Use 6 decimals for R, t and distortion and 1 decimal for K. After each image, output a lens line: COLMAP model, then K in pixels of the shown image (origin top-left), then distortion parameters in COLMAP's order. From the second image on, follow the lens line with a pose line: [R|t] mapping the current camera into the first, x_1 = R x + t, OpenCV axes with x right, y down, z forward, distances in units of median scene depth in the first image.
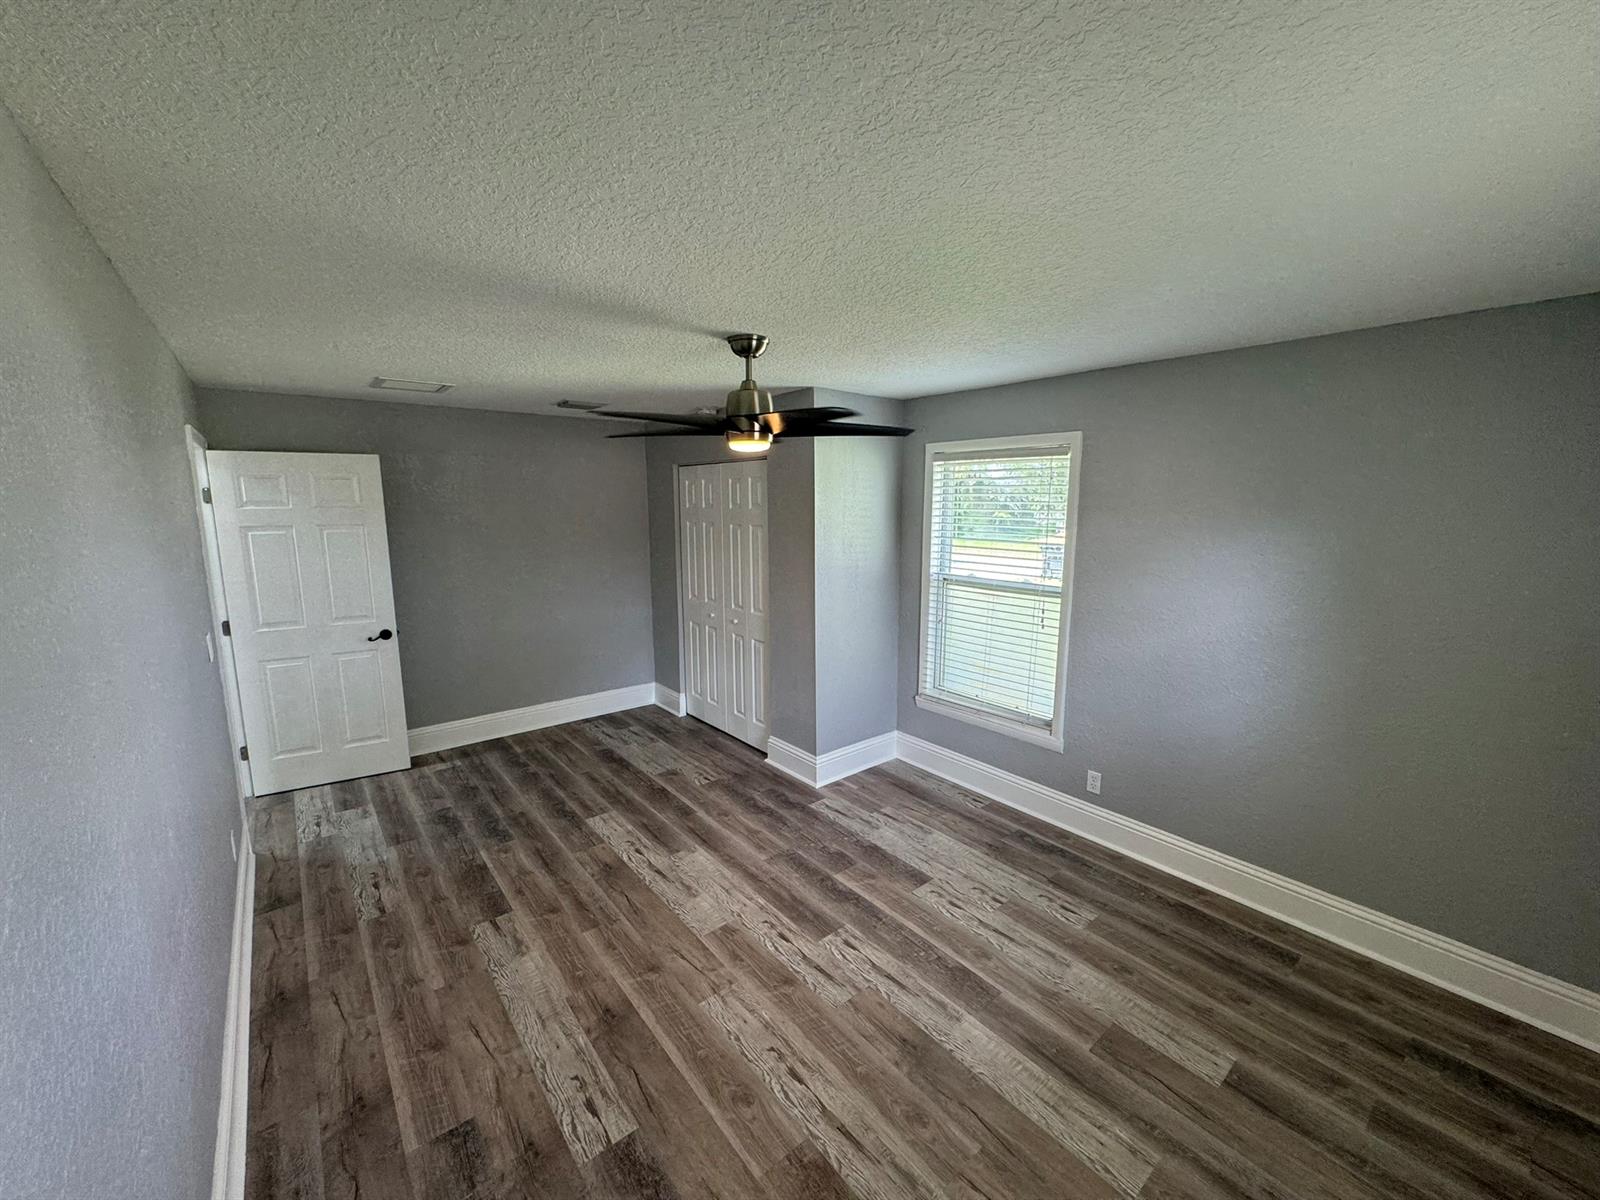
lens RADIAL K [[637.3, 0, 798.4], [0, 637.3, 597.0], [0, 0, 1]] dist [-0.005628, 0.000127]
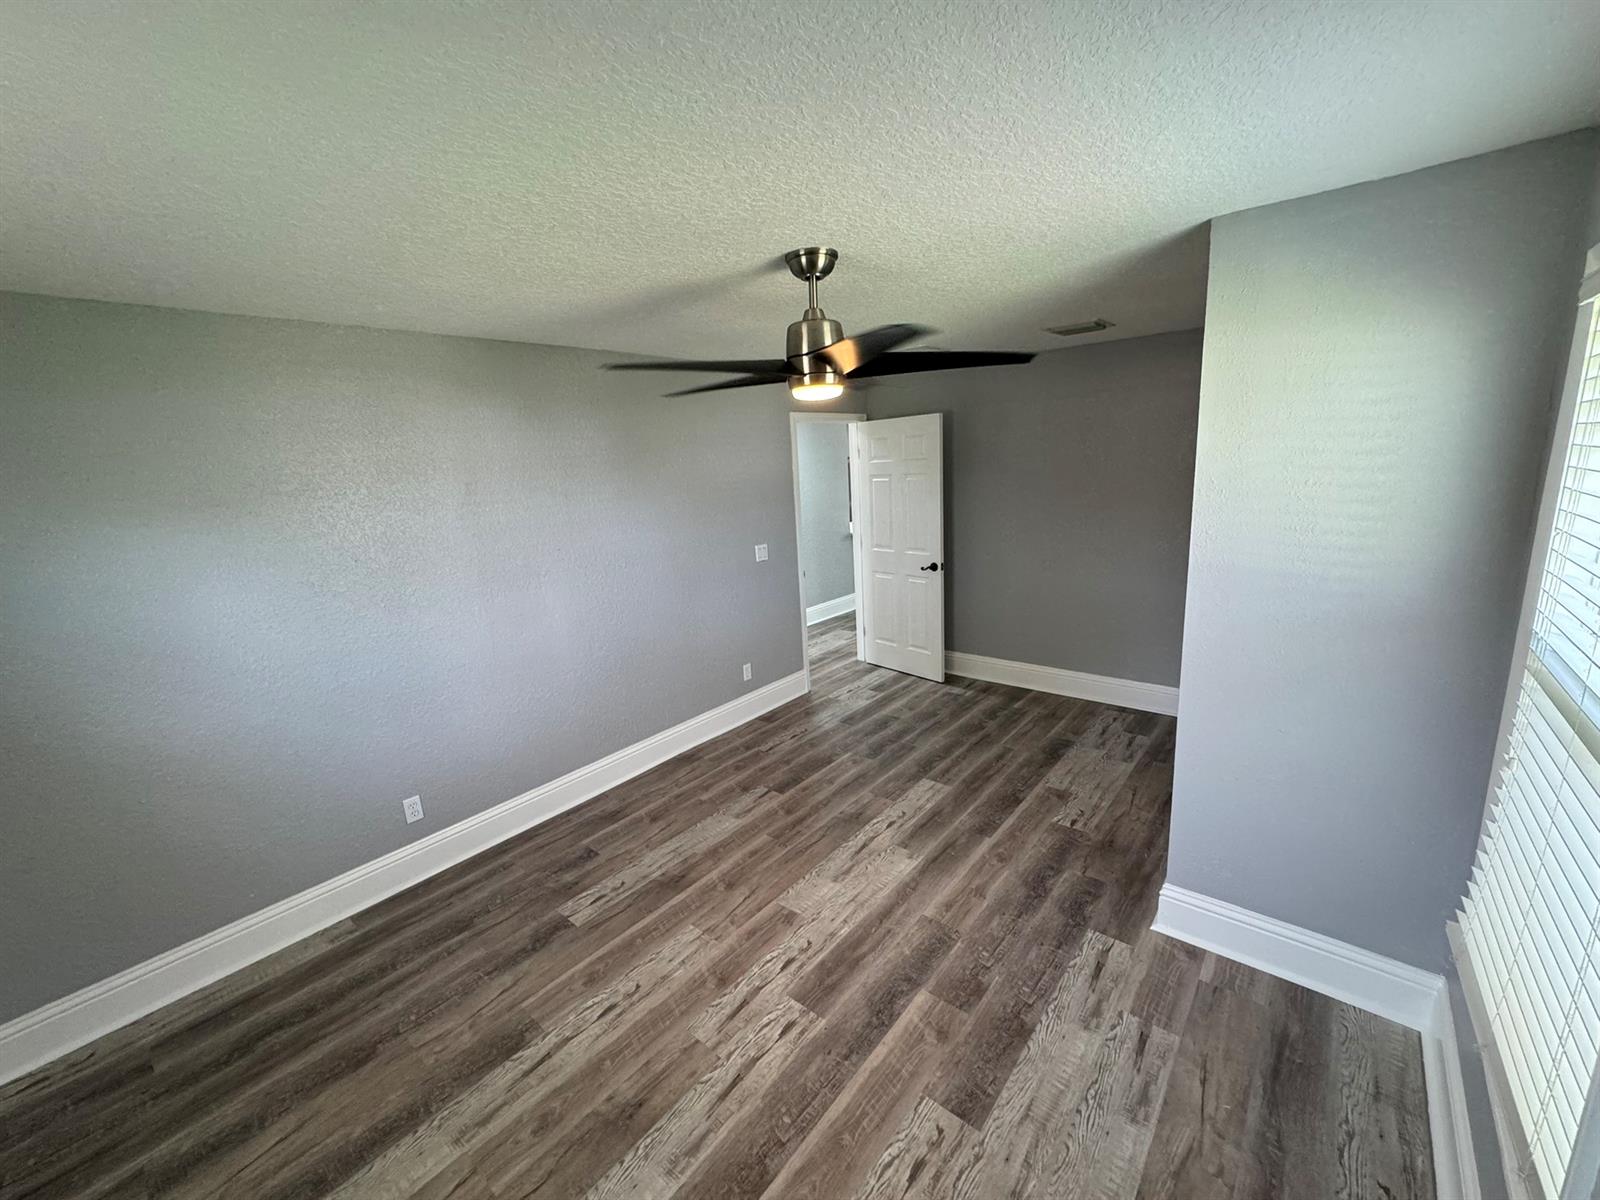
lens RADIAL K [[637.3, 0, 798.4], [0, 637.3, 597.0], [0, 0, 1]] dist [-0.005628, 0.000127]
pose [[0.178000, 0.198361, -0.963830, 0.671838], [-0.095336, 0.978341, 0.183741, -0.116195], [0.979401, 0.059182, 0.193056, 0.749719]]
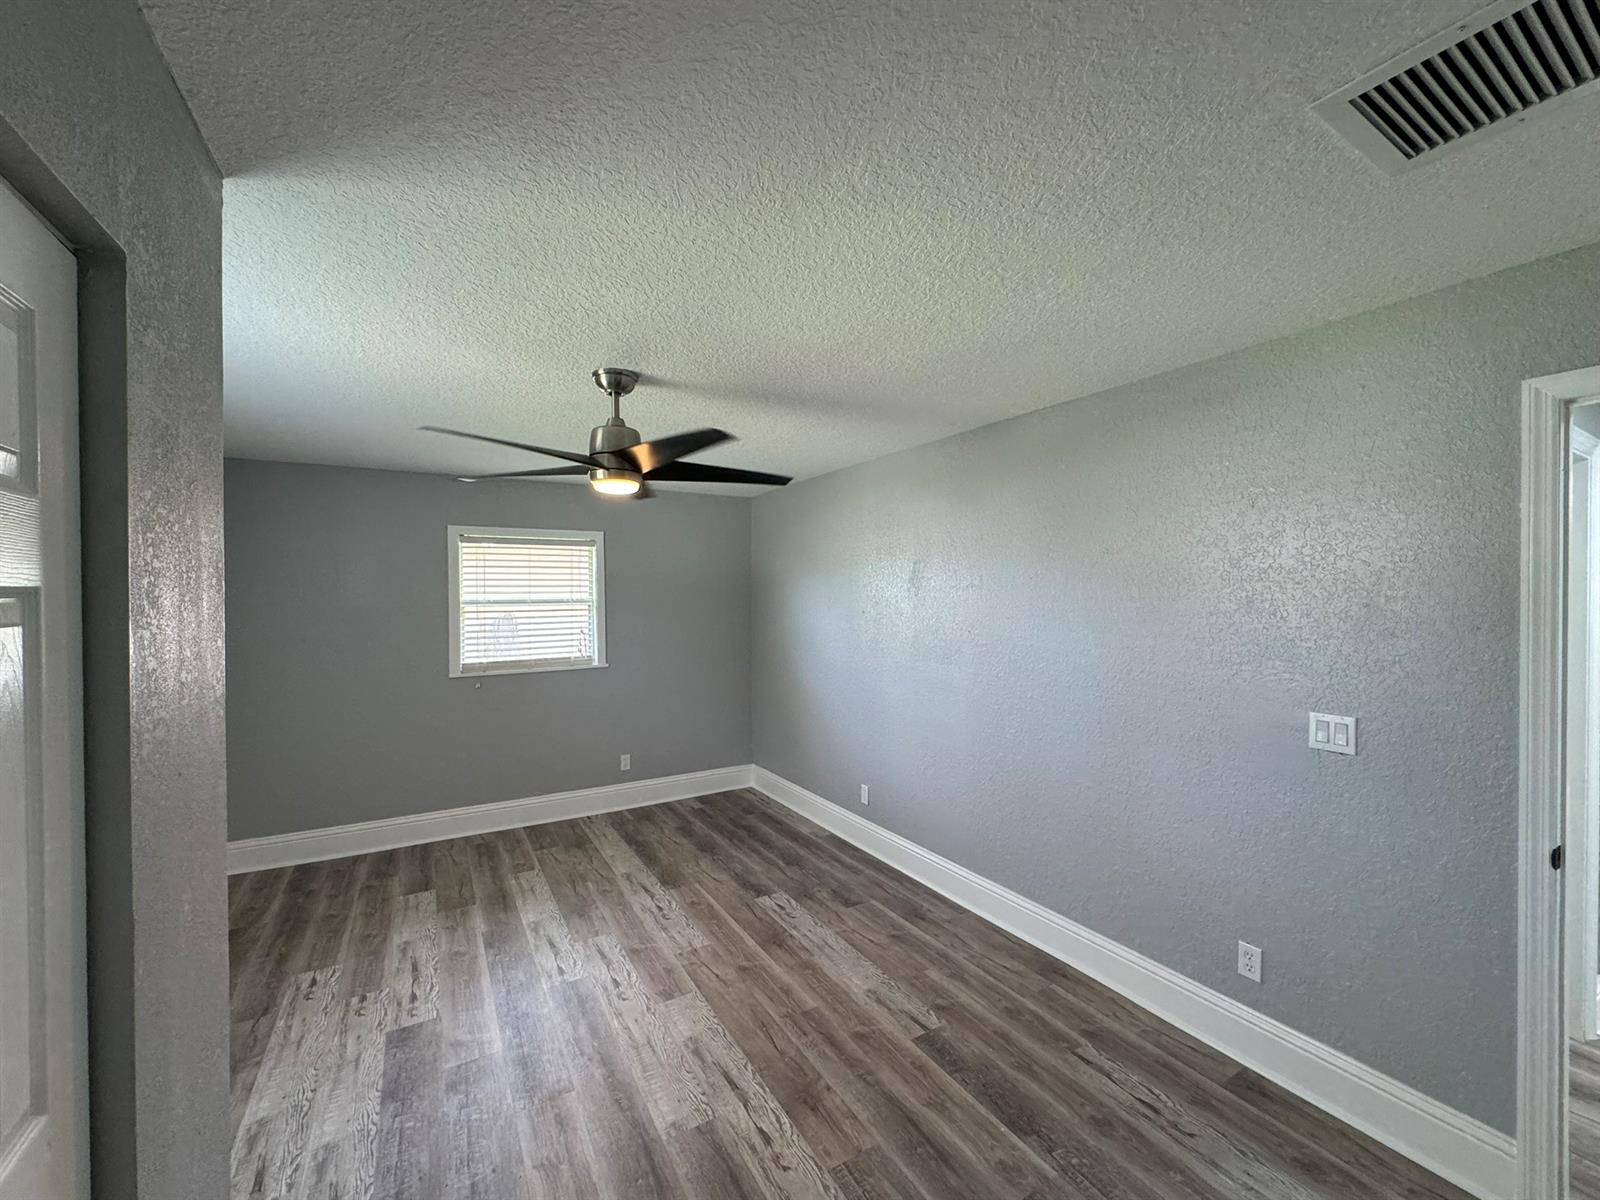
lens RADIAL K [[637.3, 0, 798.4], [0, 637.3, 597.0], [0, 0, 1]] dist [-0.005628, 0.000127]
pose [[-0.988635, 0.005848, 0.150223, -0.423589], [0.029943, 0.986882, 0.158642, -0.195815], [-0.147325, 0.161337, -0.975841, 1.689336]]
